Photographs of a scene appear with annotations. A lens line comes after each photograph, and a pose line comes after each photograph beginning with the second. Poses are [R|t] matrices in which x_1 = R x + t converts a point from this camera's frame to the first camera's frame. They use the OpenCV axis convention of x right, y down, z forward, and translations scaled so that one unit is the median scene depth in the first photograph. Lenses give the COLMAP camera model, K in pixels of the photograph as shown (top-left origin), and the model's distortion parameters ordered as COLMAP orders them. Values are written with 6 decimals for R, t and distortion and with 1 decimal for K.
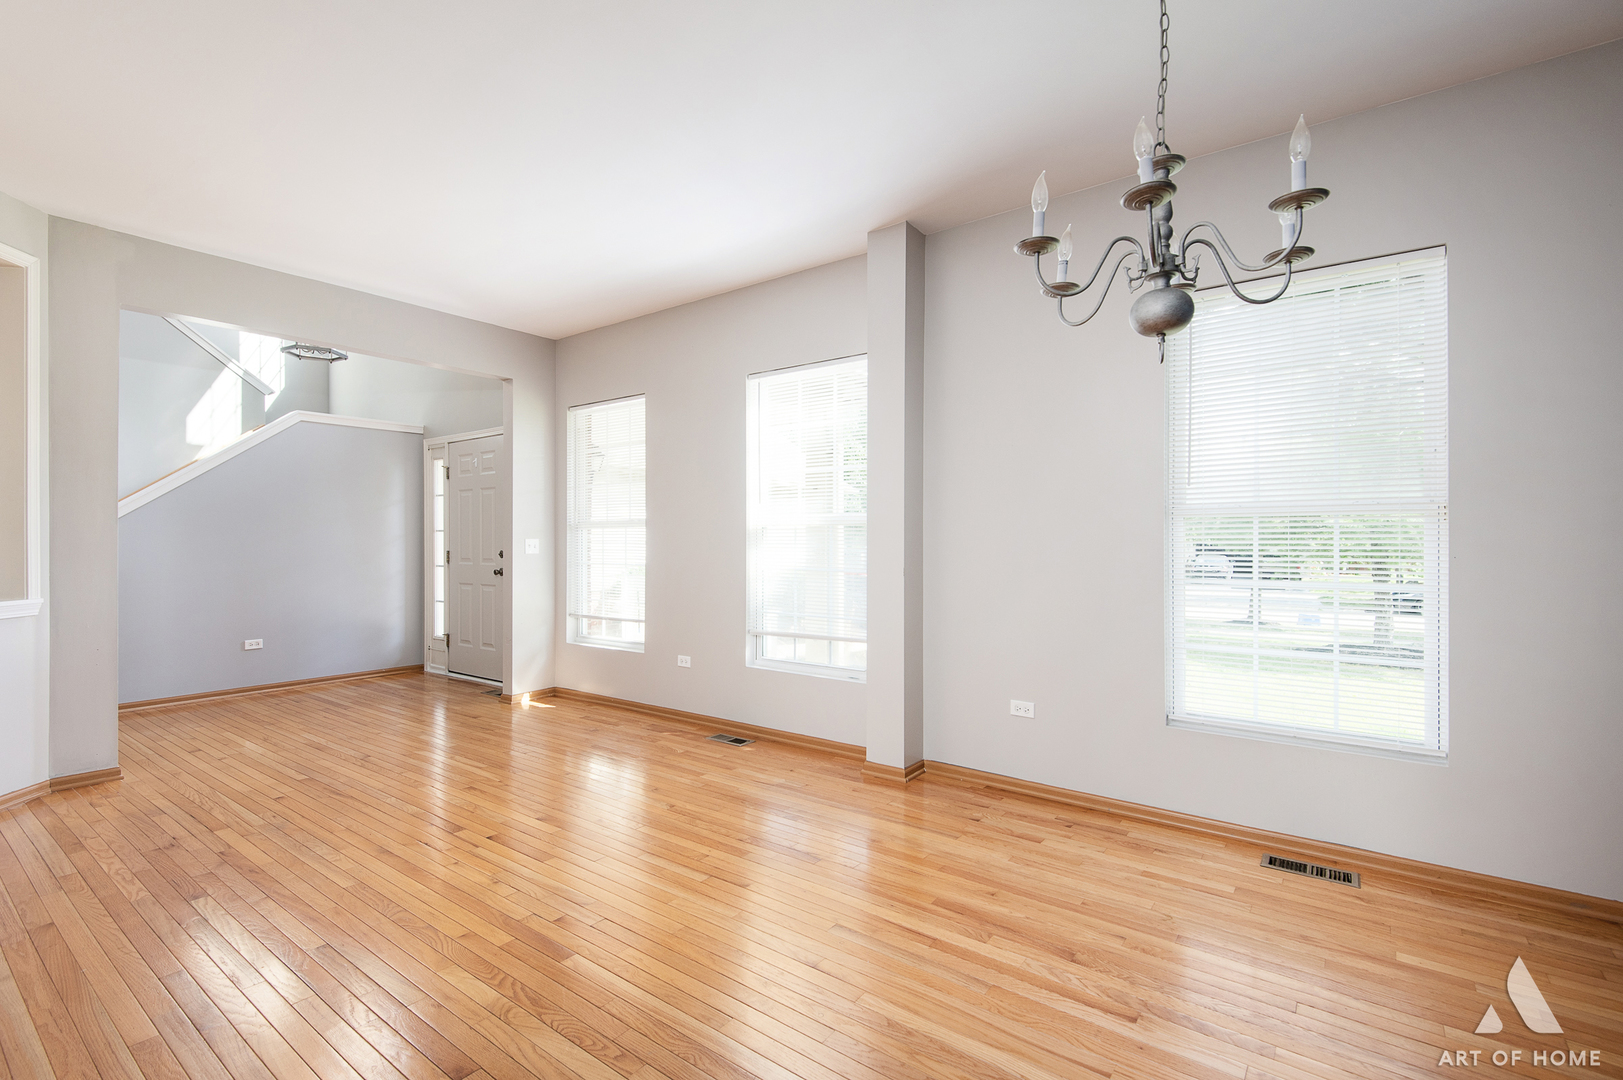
lens RADIAL K [[729.0, 0, 804.1], [0, 729.0, 542.8], [0, 0, 1]] dist [0.030021, -0.014323]
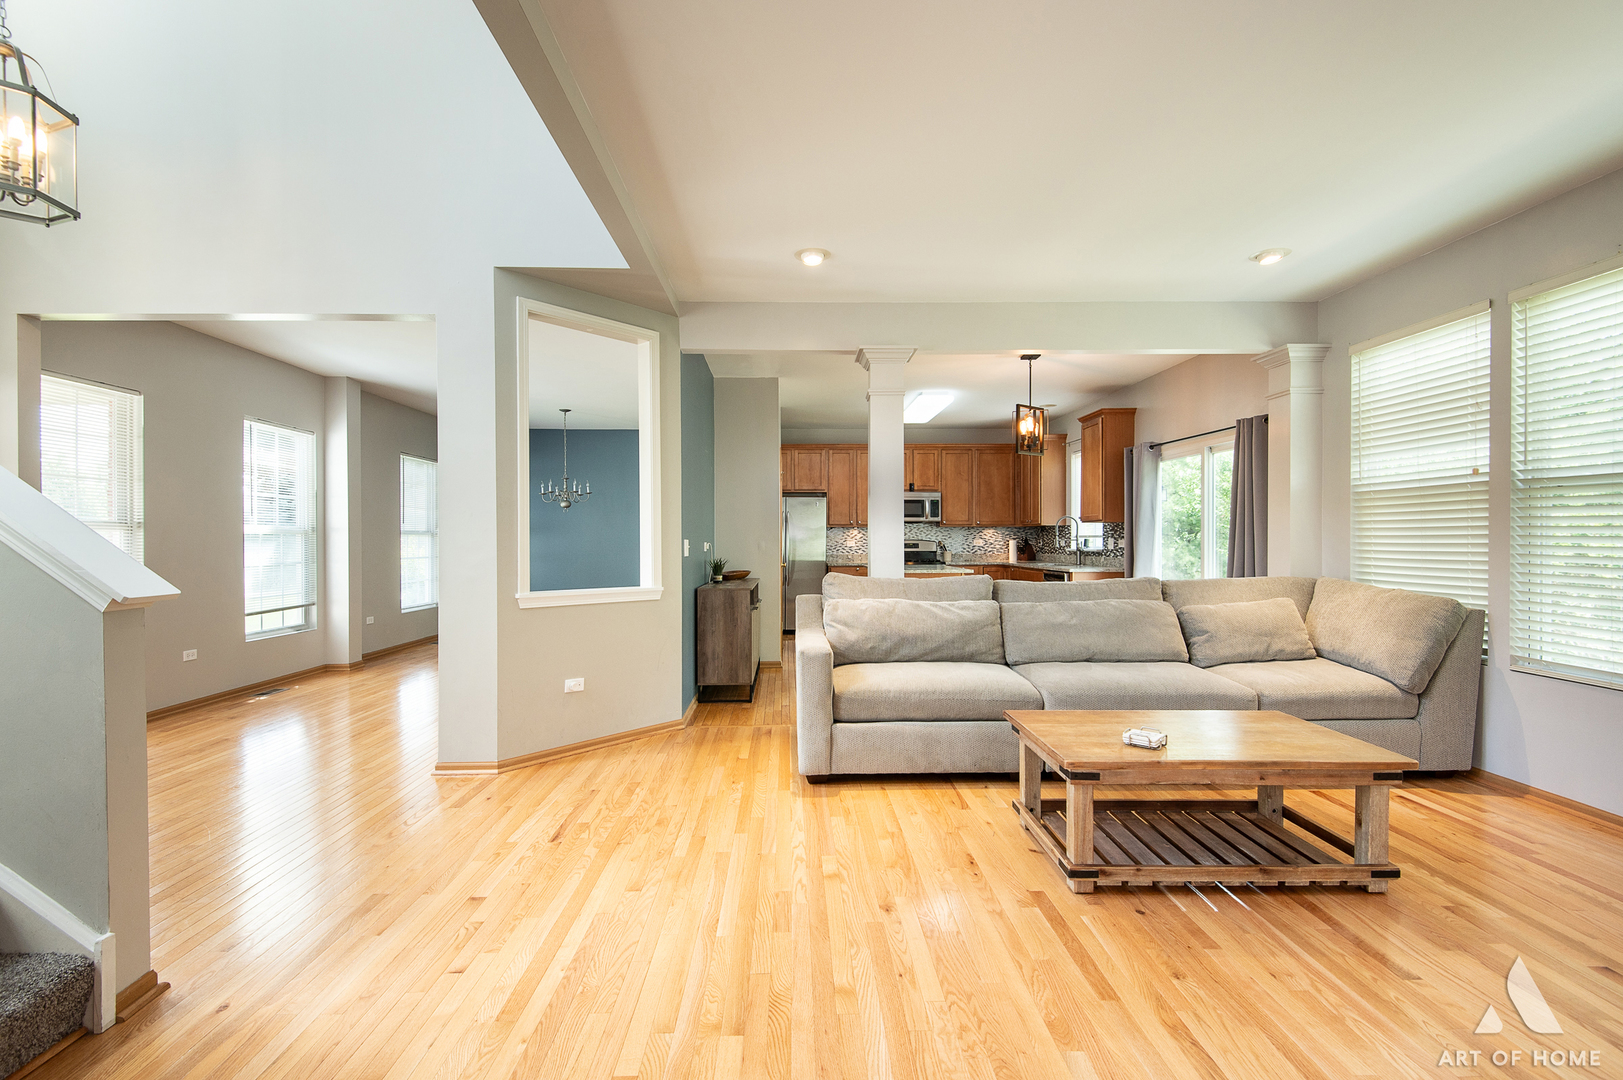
lens RADIAL K [[729.0, 0, 804.1], [0, 729.0, 542.8], [0, 0, 1]] dist [0.030021, -0.014323]
pose [[-0.621106, -0.001621, 0.783725, -2.138774], [0.003480, 0.999982, 0.004826, -0.010344], [-0.783719, 0.005725, -0.621090, 1.288441]]
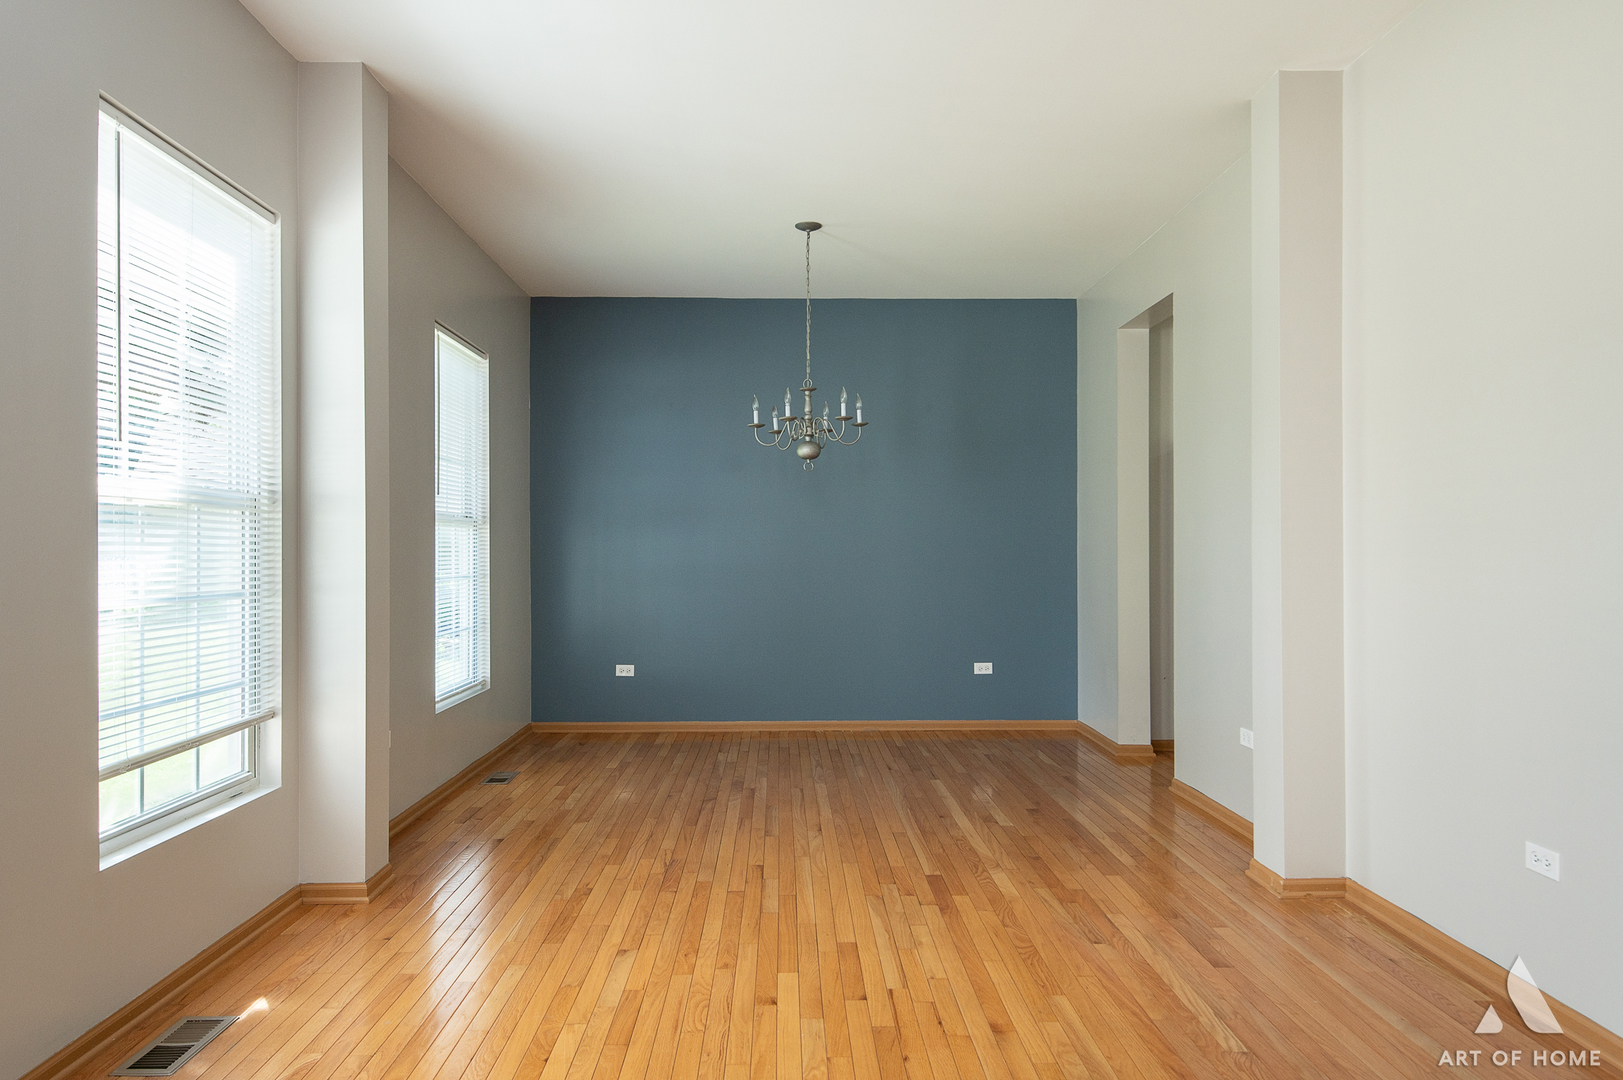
lens RADIAL K [[1072.1, 0, 814.5], [0, 1072.1, 547.2], [0, 0, 1]] dist [0.037328, 0.000043]
pose [[-0.633248, 0.003757, 0.773940, -0.928193], [0.003984, 0.999991, -0.001595, 0.006317], [-0.773939, 0.002073, -0.633257, 1.334515]]
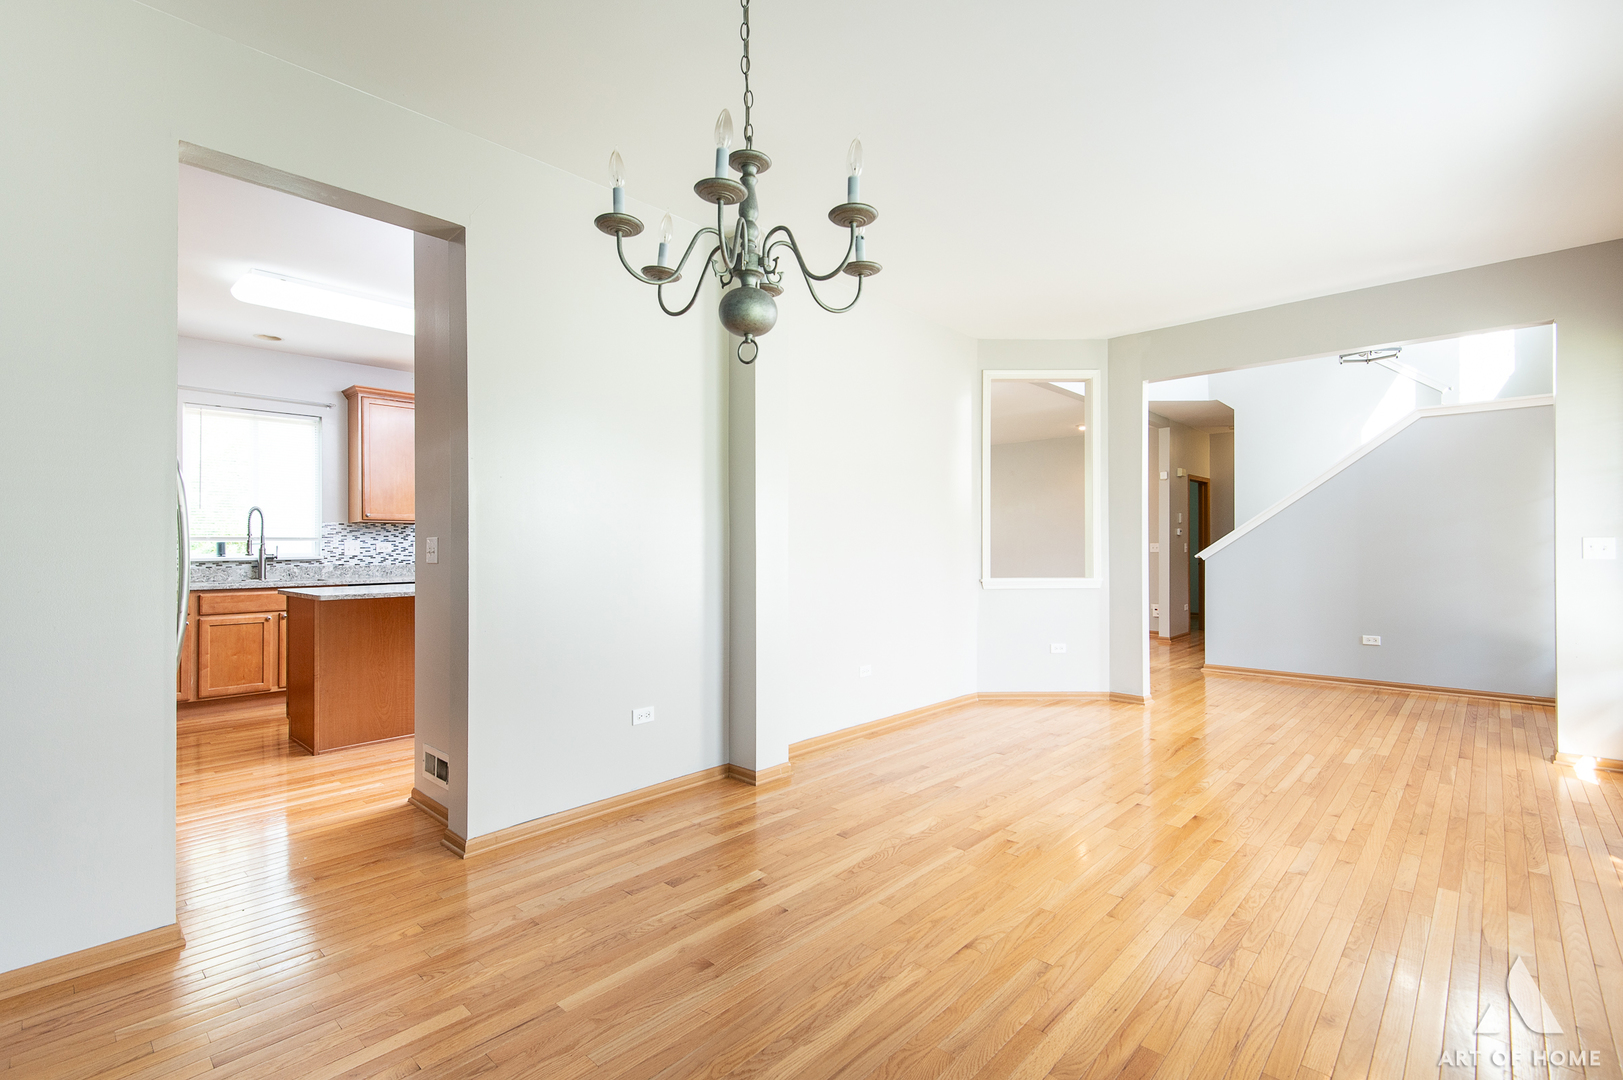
lens RADIAL K [[716.2, 0, 781.7], [0, 716.2, 542.8], [0, 0, 1]] dist [0.000298, -0.012496]
pose [[-0.125816, -0.001697, -0.992052, 0.600446], [0.001869, 0.999996, -0.001948, -0.001276], [0.992052, -0.002099, -0.125812, 0.487045]]
